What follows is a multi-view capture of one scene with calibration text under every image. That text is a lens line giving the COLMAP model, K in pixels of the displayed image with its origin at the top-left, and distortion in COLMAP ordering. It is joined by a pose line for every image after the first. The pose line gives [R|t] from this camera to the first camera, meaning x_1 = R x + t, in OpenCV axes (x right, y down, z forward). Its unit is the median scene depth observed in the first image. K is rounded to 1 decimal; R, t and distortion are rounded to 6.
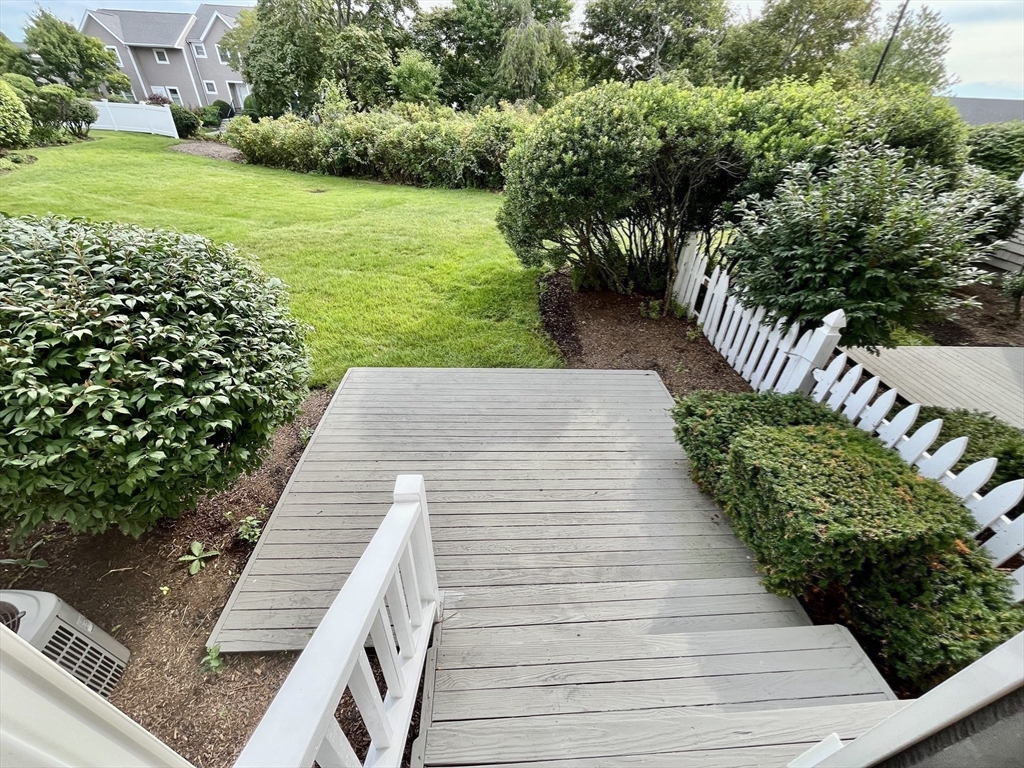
lens RADIAL K [[414.6, 0, 511.1], [0, 414.6, 384.5], [0, 0, 1]] dist [-0.004663, -0.000262]
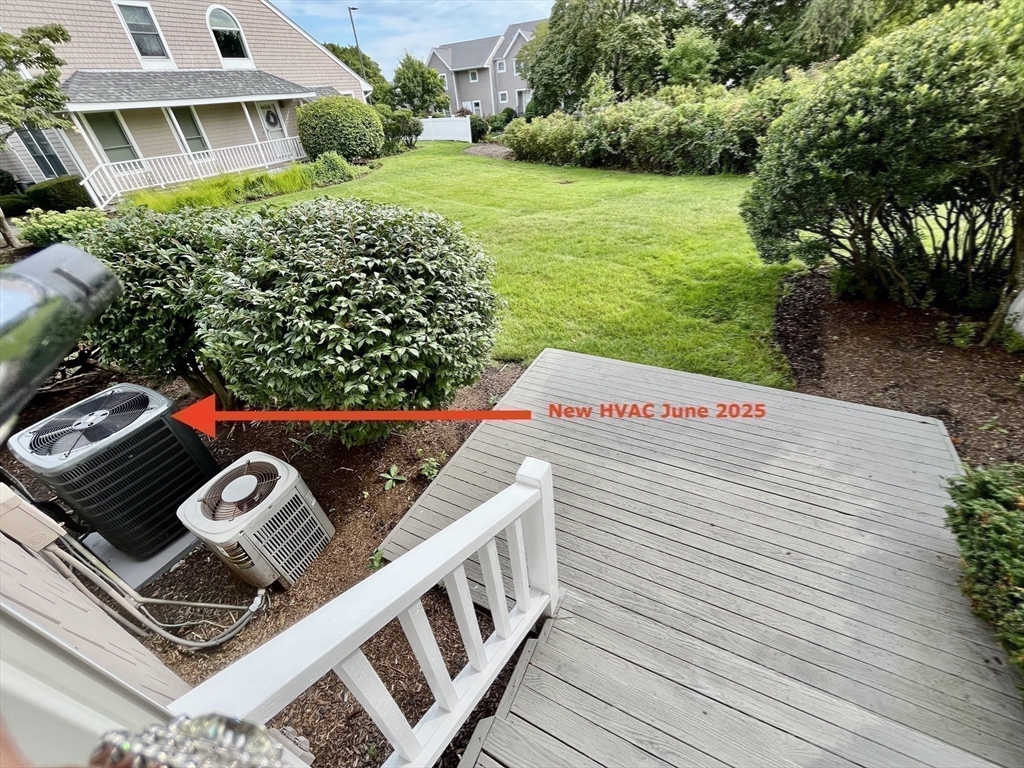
lens RADIAL K [[414.6, 0, 510.6], [0, 414.6, 383.7], [0, 0, 1]] dist [-0.004663, -0.000262]
pose [[0.858888, 0.195651, -0.473321, 0.035388], [-0.188381, 0.980055, 0.063278, -0.000636], [0.476261, 0.034816, 0.878614, 0.034872]]
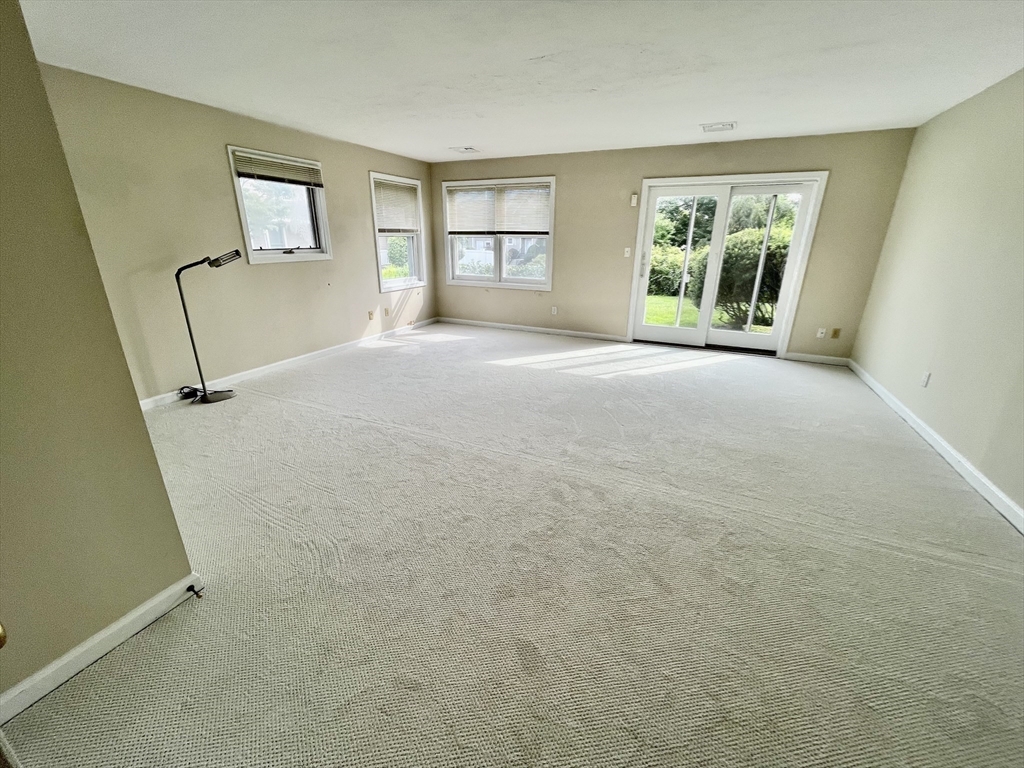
lens RADIAL K [[414.6, 0, 512.0], [0, 414.6, 385.9], [0, 0, 1]] dist [-0.004663, -0.000262]
pose [[0.879309, 0.128061, -0.458712, 0.203479], [-0.249565, 0.944238, -0.214785, 0.712179], [0.405627, 0.303340, 0.862236, -0.976491]]
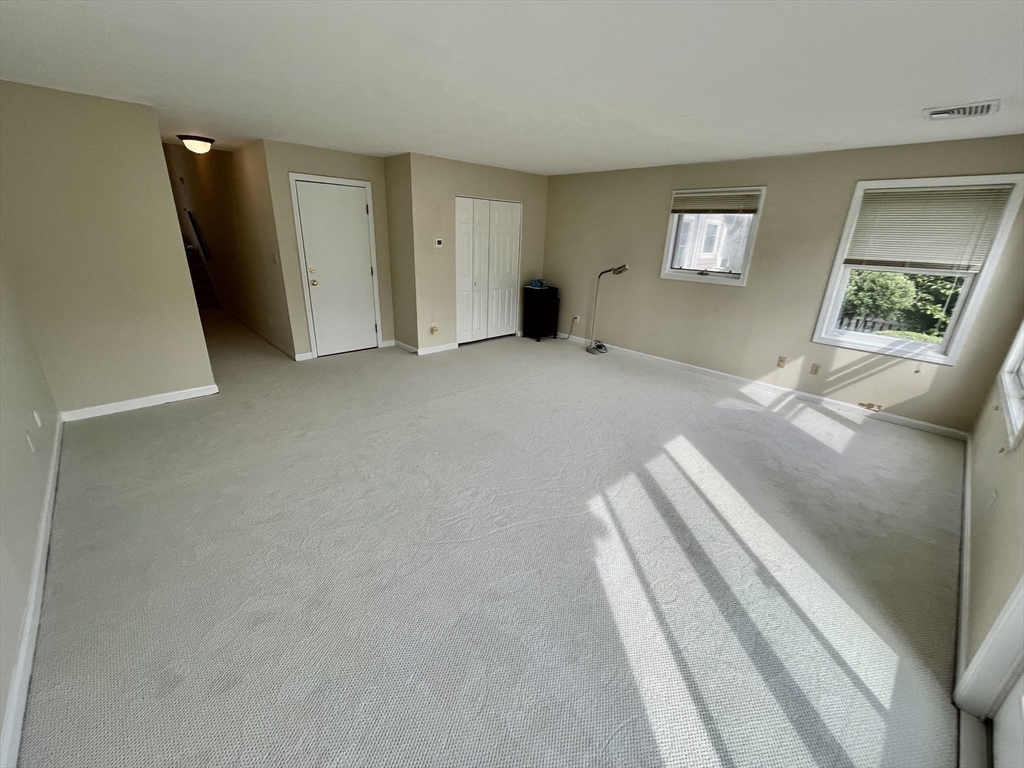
lens RADIAL K [[414.6, 0, 509.7], [0, 414.6, 384.2], [0, 0, 1]] dist [-0.004663, -0.000262]
pose [[-0.767908, 0.154091, -0.621750, 0.361190], [-0.420098, 0.611594, 0.670426, 0.038384], [0.483565, 0.776021, -0.404914, -0.078845]]
